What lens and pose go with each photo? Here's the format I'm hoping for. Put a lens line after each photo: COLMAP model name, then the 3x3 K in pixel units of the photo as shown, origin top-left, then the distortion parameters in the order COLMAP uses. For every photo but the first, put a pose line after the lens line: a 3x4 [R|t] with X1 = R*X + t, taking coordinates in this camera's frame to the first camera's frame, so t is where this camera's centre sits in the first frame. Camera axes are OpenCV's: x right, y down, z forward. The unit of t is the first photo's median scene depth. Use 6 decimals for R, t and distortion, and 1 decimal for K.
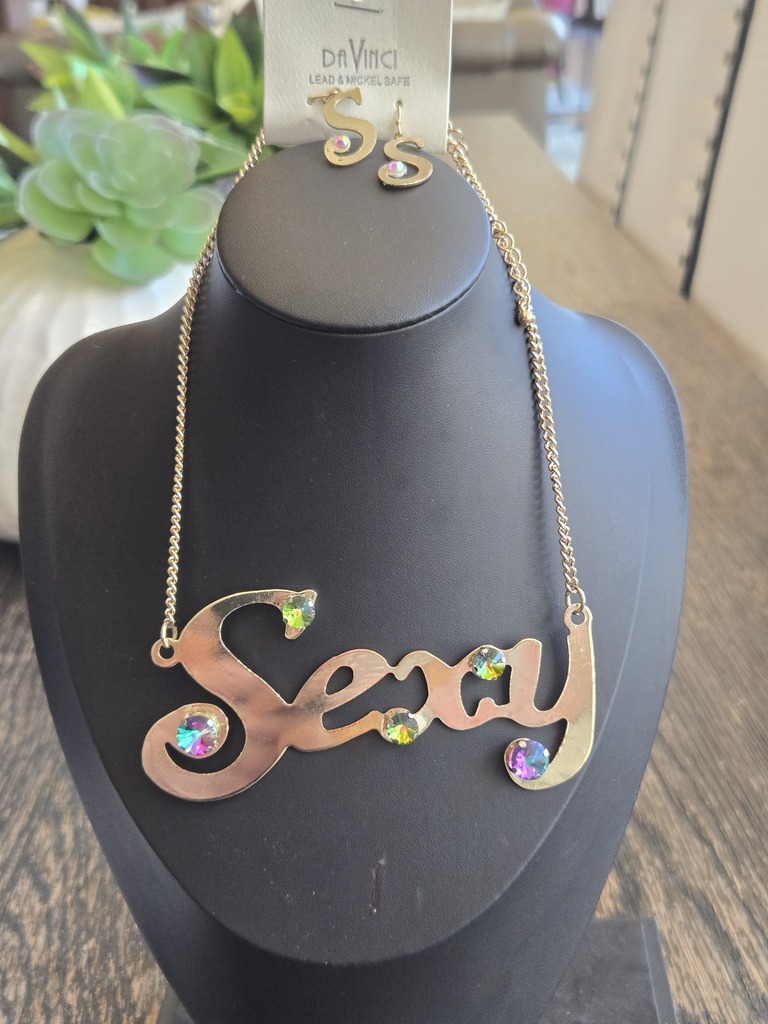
lens RADIAL K [[1505.4, 0, 384.0], [0, 1505.4, 512.0], [0, 0, 1]] dist [0.030482, -0.063599]
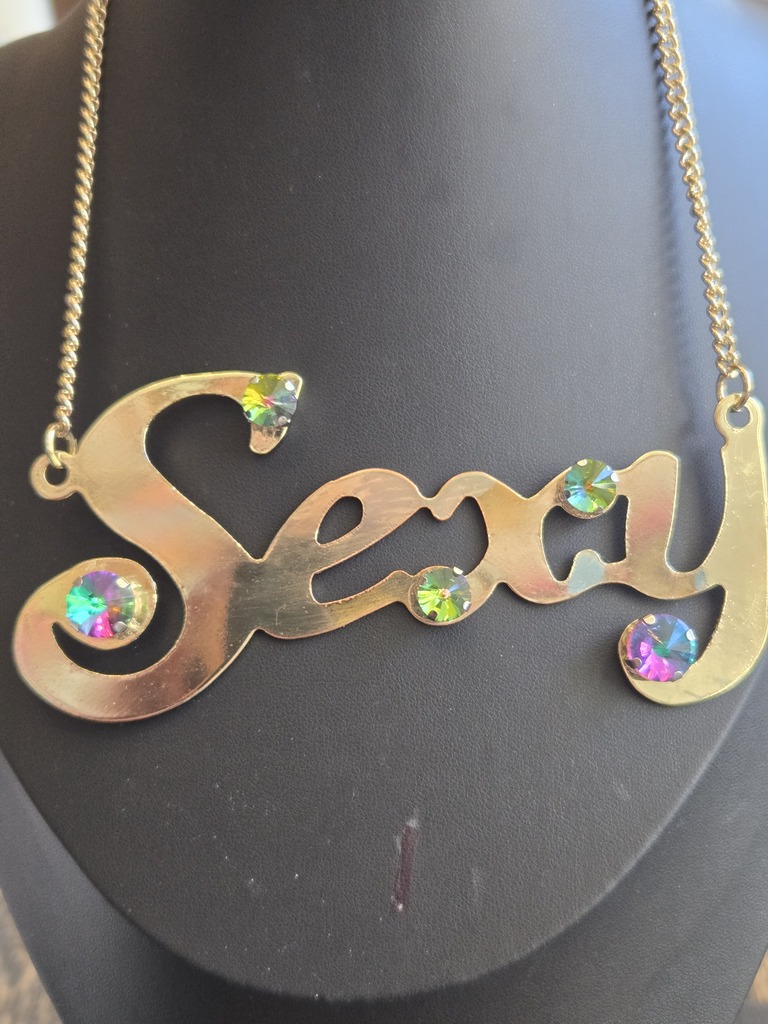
lens RADIAL K [[1505.4, 0, 384.0], [0, 1505.4, 512.0], [0, 0, 1]] dist [0.030482, -0.063599]
pose [[0.997112, -0.014011, -0.074636, 0.032887], [0.007934, 0.996675, -0.081093, 0.157410], [0.075524, 0.080267, 0.993908, 0.402810]]
